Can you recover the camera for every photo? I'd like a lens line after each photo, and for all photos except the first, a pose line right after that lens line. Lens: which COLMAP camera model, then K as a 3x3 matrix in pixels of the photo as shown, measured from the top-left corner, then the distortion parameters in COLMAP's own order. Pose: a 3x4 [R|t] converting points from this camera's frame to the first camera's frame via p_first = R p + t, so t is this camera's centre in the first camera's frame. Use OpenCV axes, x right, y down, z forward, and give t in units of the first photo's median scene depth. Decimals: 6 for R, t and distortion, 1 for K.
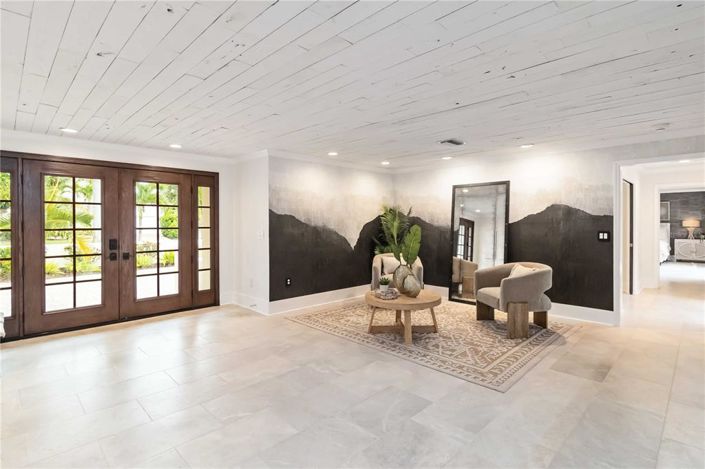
lens RADIAL K [[349.8, 0, 359.7], [0, 349.8, 224.0], [0, 0, 1]] dist [0.002367, 0.000447]
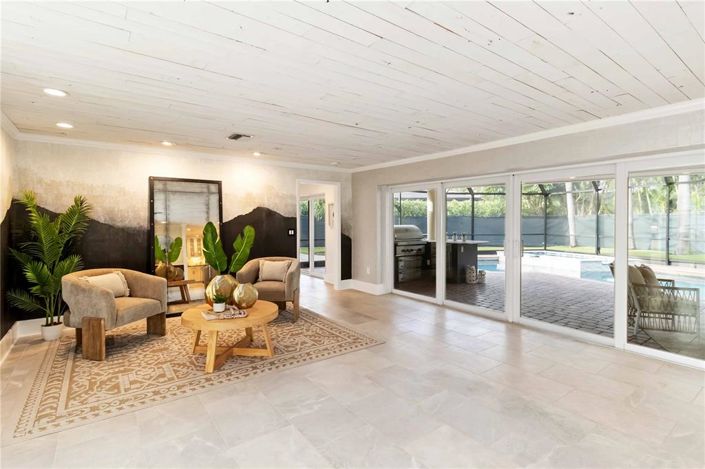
lens RADIAL K [[349.8, 0, 359.7], [0, 349.8, 224.0], [0, 0, 1]] dist [0.002367, 0.000447]
pose [[0.156173, -0.005930, 0.987712, -0.606755], [0.005851, 0.999970, 0.005079, -0.003336], [-0.987712, 0.004986, 0.156203, 0.533489]]
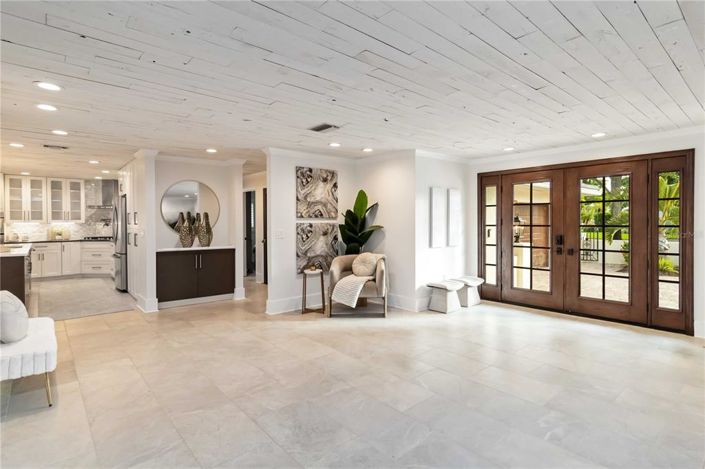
lens RADIAL K [[359.7, 0, 356.1], [0, 359.7, 225.0], [0, 0, 1]] dist [-0.000165, 0.000054]
pose [[-0.084243, 0.011278, -0.996381, 0.466431], [0.001118, 0.999936, 0.011223, -0.001449], [0.996445, -0.000168, -0.084250, 0.466865]]
